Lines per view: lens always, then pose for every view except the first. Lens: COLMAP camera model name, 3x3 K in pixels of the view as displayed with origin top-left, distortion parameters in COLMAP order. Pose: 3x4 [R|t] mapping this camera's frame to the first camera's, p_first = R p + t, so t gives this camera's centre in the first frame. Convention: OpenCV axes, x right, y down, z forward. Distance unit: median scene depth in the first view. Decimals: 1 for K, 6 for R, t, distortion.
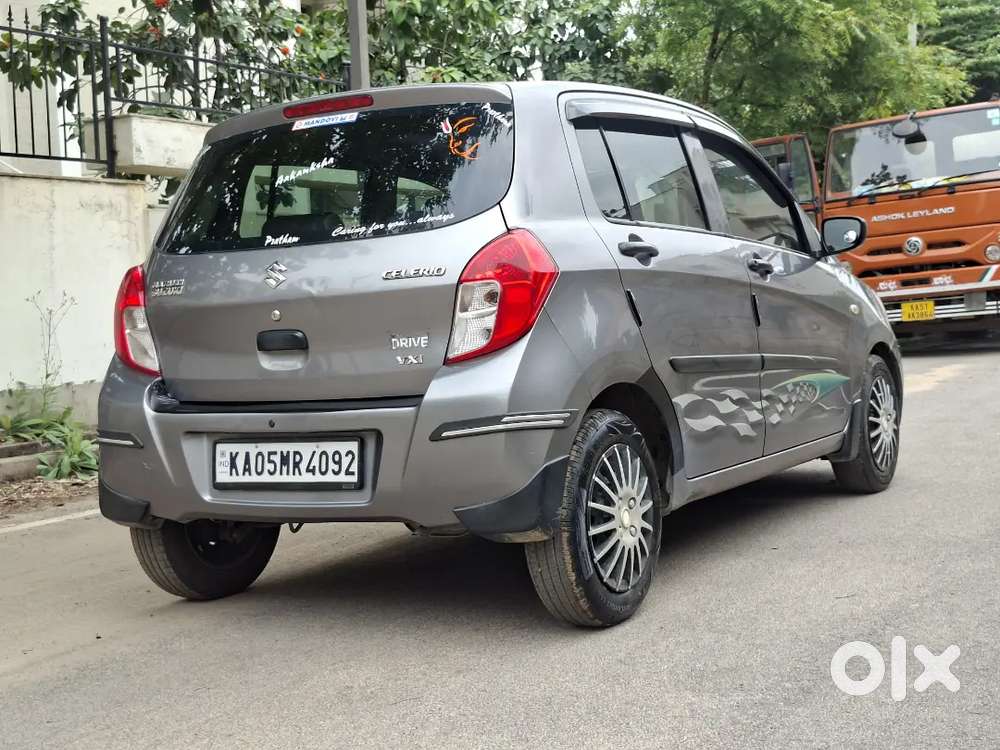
lens RADIAL K [[1419.7, 0, 495.4], [0, 1419.7, 373.2], [0, 0, 1]] dist [0.103627, -0.081500]
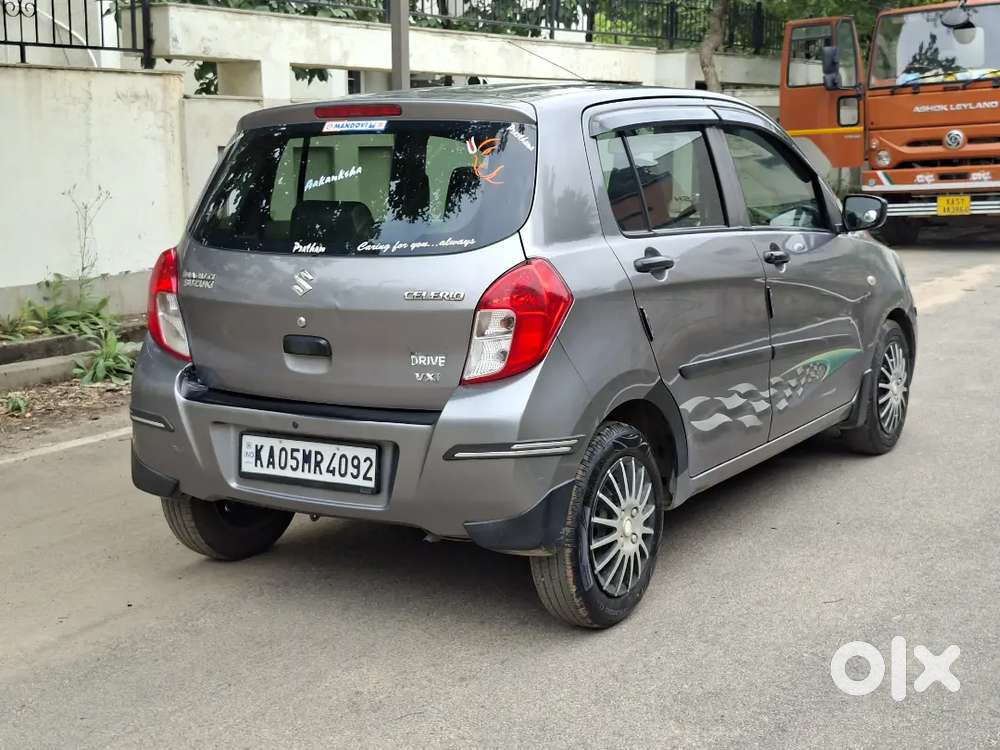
lens RADIAL K [[1421.3, 0, 503.8], [0, 1421.3, 362.6], [0, 0, 1]] dist [0.105211, -0.091190]
pose [[0.999015, 0.041692, -0.015168, 0.010679], [-0.039781, 0.993158, 0.109791, -0.129683], [0.019642, -0.109080, 0.993839, -0.037555]]
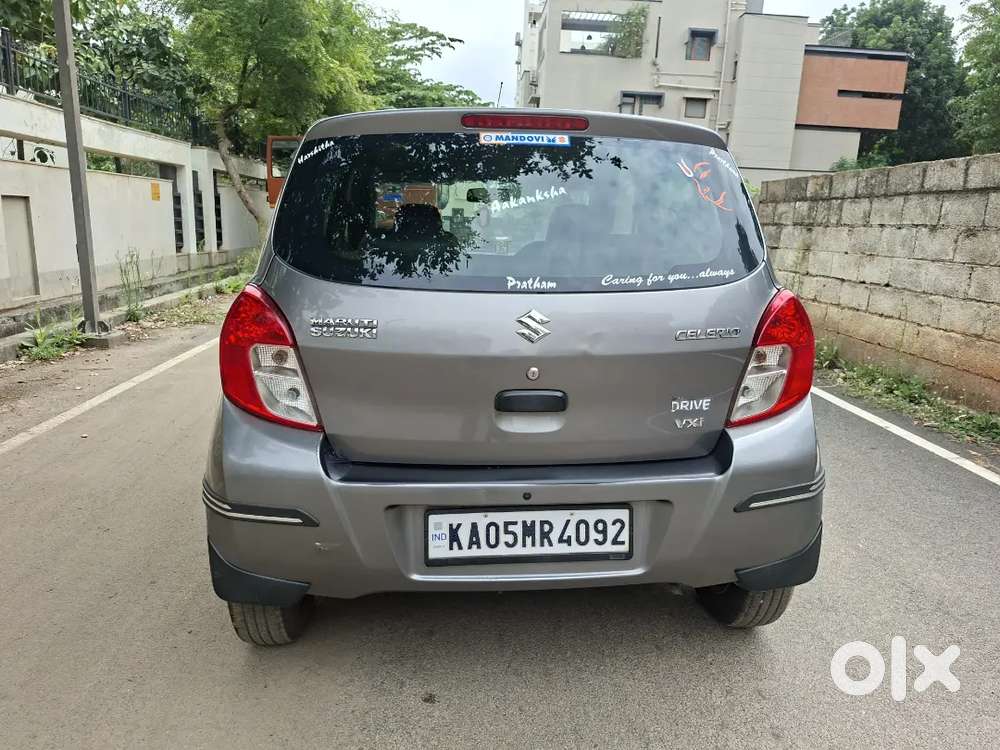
lens RADIAL K [[705.3, 0, 520.4], [0, 705.3, 380.2], [0, 0, 1]] dist [0.115163, -0.190126]
pose [[0.804985, -0.056760, 0.590574, -0.407557], [-0.038987, 0.988201, 0.148118, -0.098163], [-0.592013, -0.142257, 0.793274, 0.654277]]
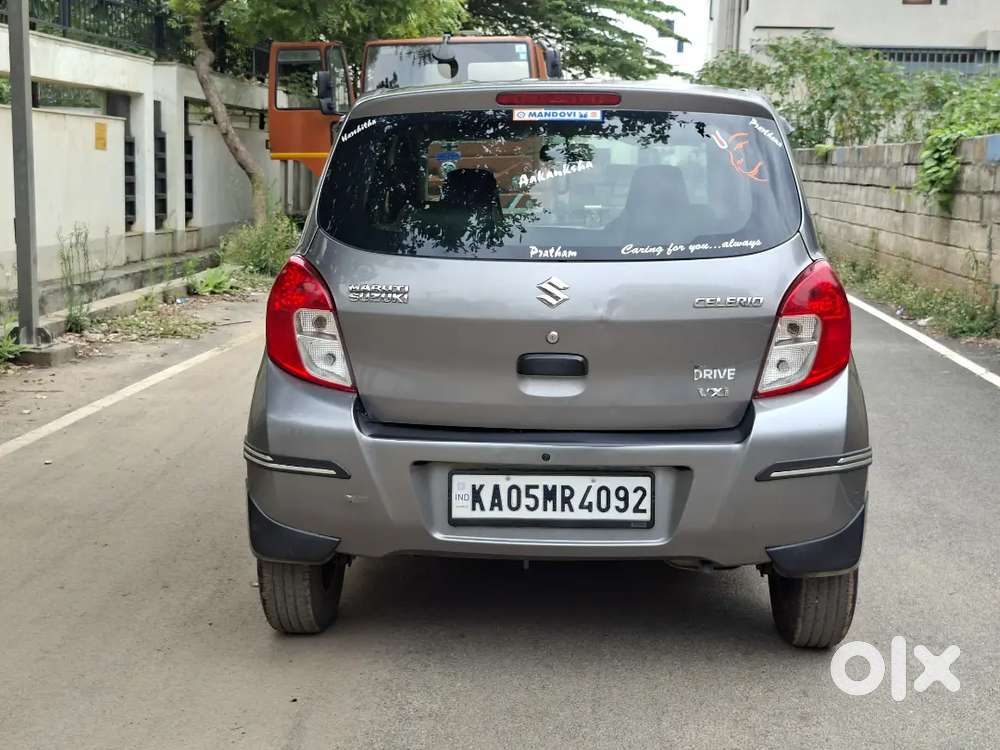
lens RADIAL K [[1416.2, 0, 513.6], [0, 1416.2, 352.0], [0, 0, 1]] dist [0.103733, -0.062484]
pose [[0.885028, 0.005926, 0.465500, -0.586060], [-0.039650, 0.997245, 0.062689, -0.085359], [-0.463846, -0.073939, 0.882825, 0.213324]]
